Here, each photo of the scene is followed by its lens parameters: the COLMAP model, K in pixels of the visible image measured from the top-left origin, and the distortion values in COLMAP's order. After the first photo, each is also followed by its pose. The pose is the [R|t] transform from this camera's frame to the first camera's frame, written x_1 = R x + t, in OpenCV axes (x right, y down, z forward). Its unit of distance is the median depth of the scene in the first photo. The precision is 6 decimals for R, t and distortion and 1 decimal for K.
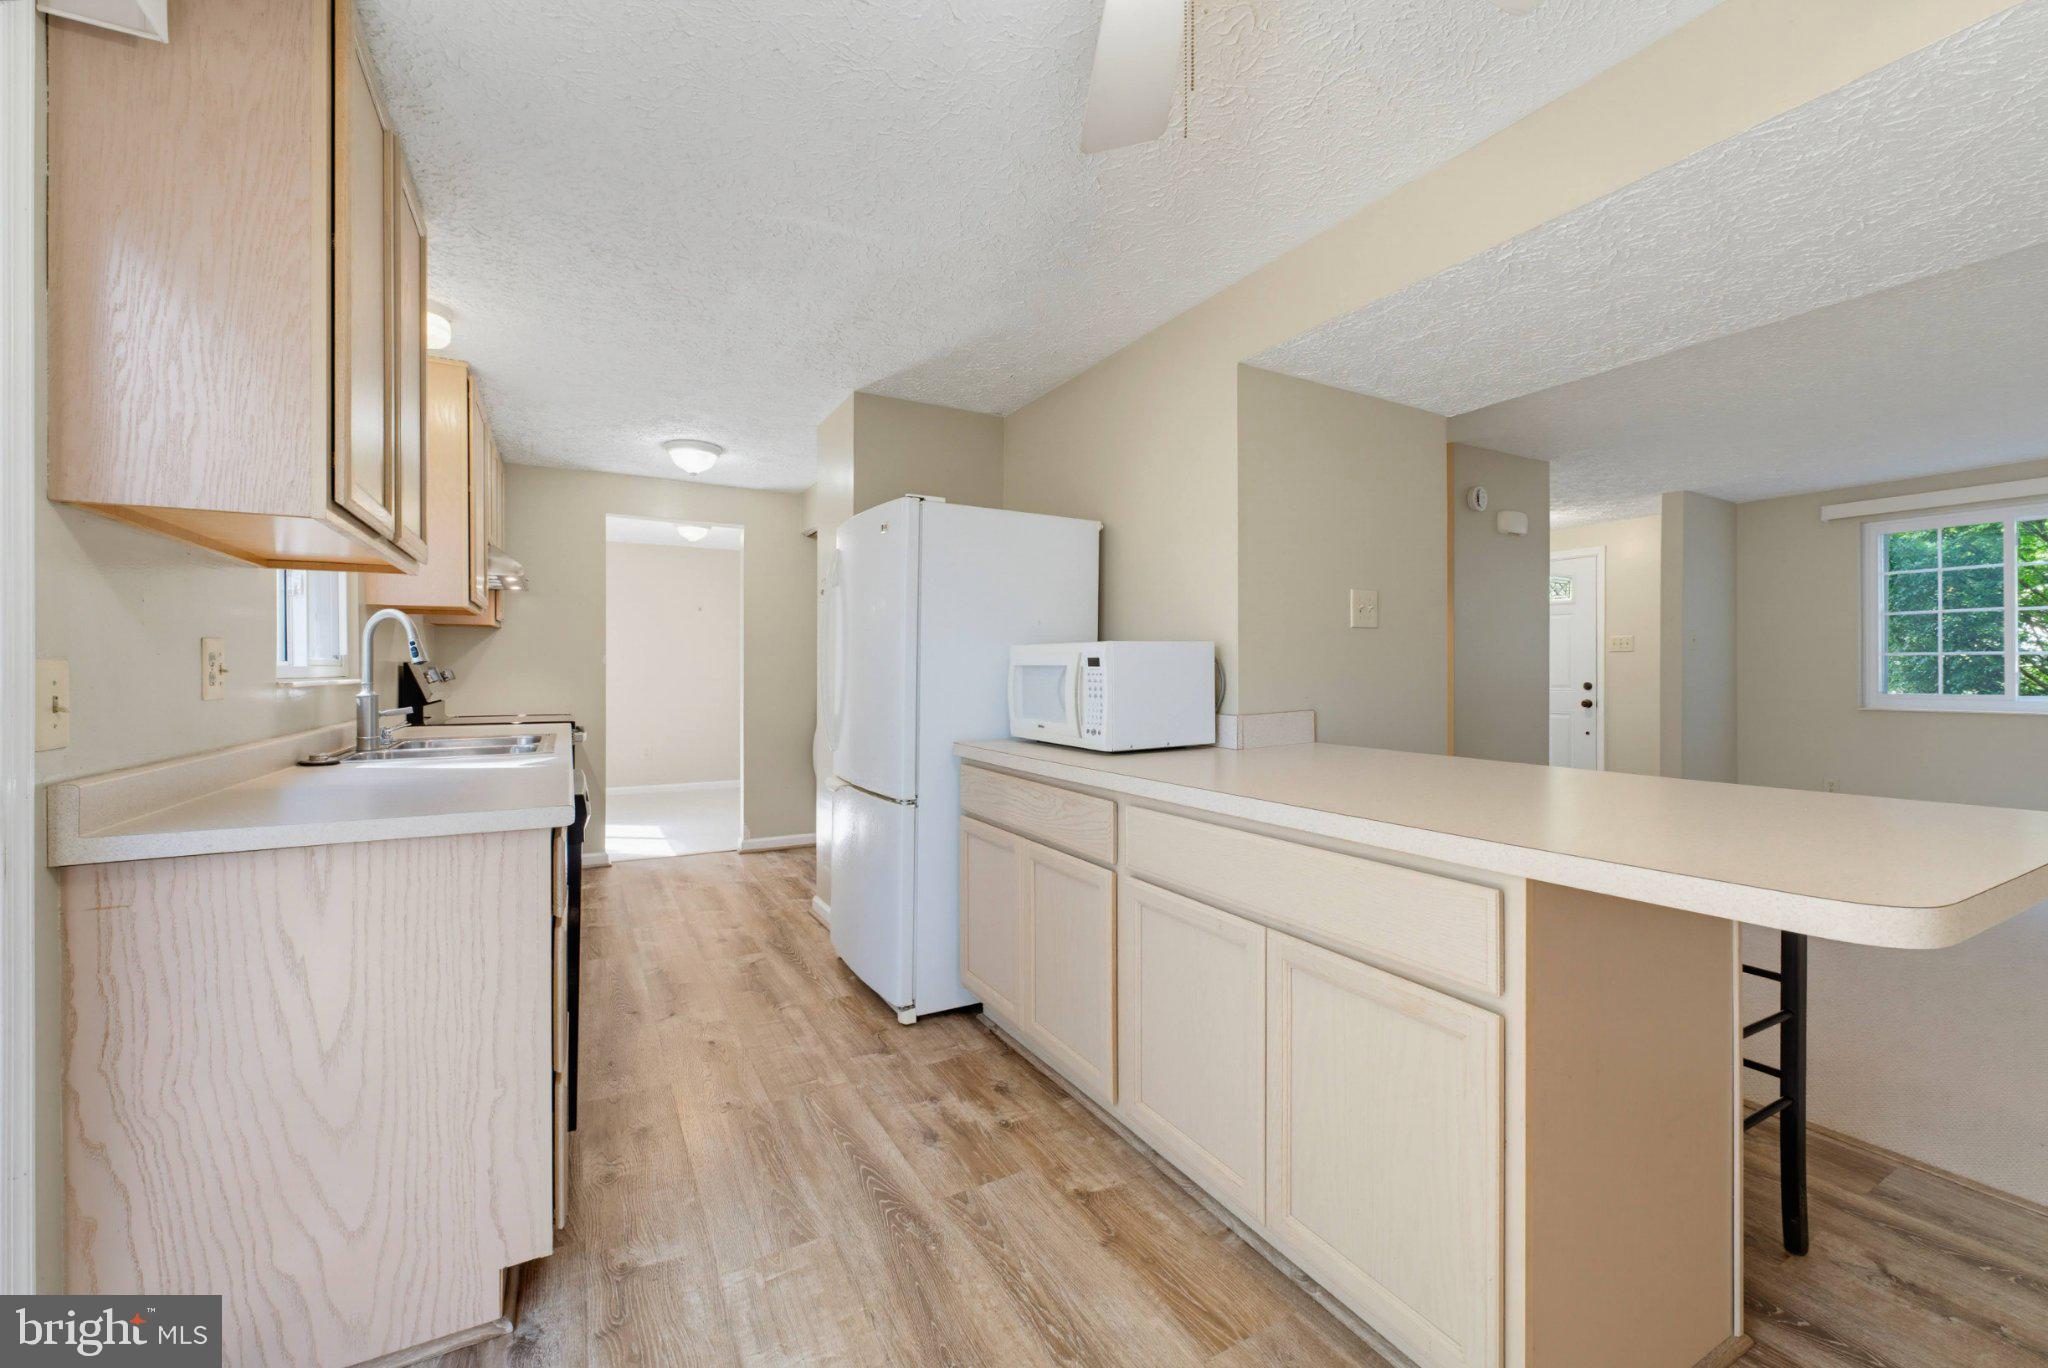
lens RADIAL K [[819.3, 0, 1029.1], [0, 819.3, 676.9], [0, 0, 1]] dist [-0.001246, 0.000667]
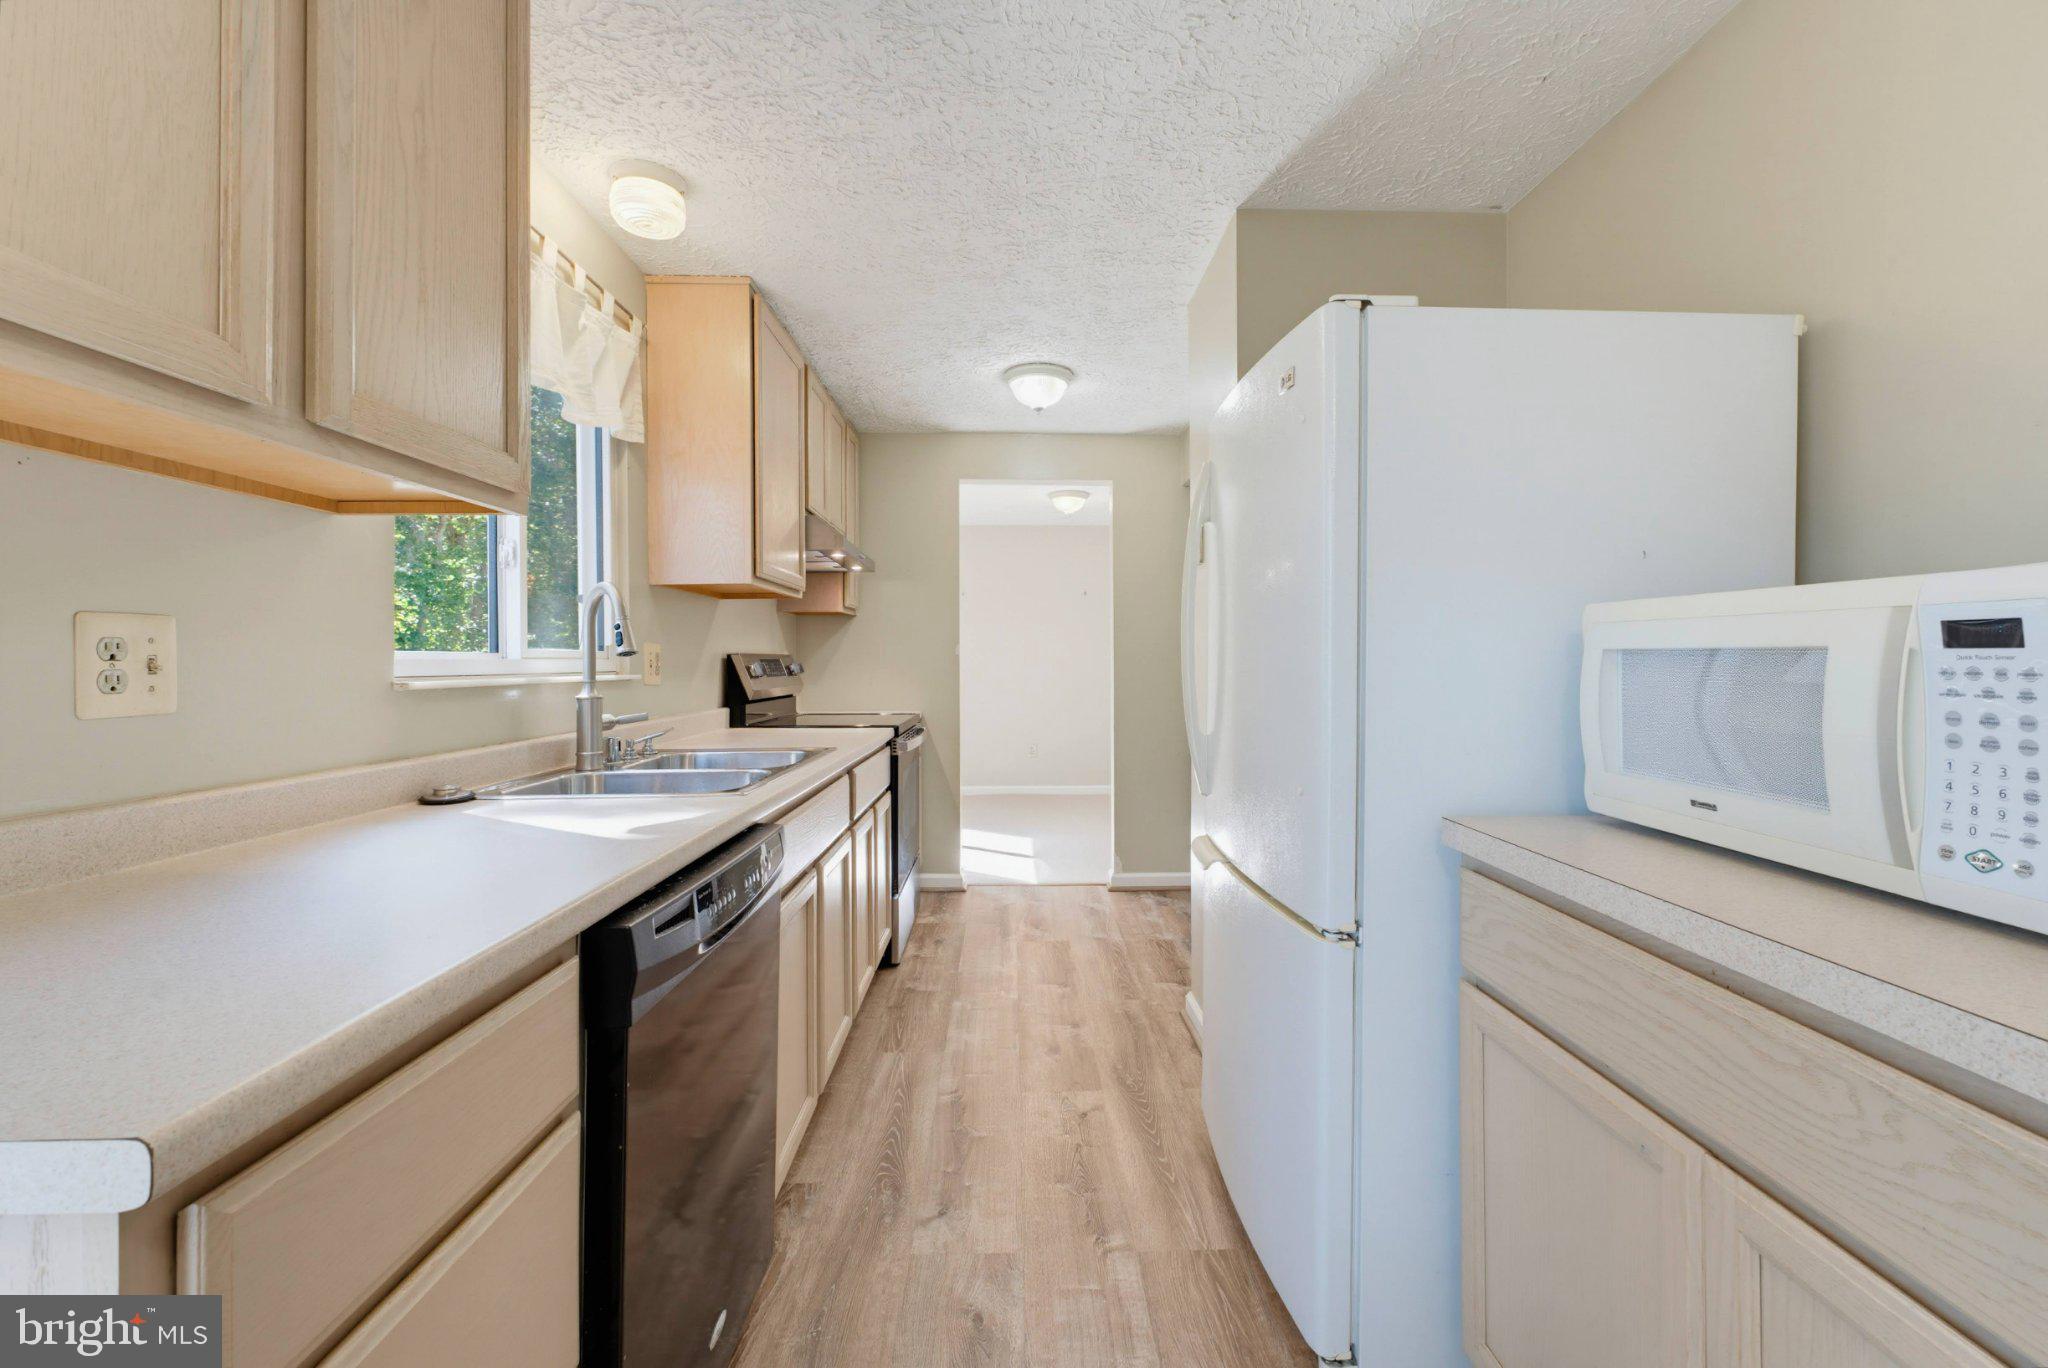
lens RADIAL K [[819.3, 0, 1041.6], [0, 819.3, 656.1], [0, 0, 1]] dist [-0.001246, 0.000667]
pose [[0.888207, -0.006839, -0.459393, -0.058191], [0.000670, 0.999907, -0.013589, -0.003434], [0.459444, 0.011762, 0.888129, 0.353428]]
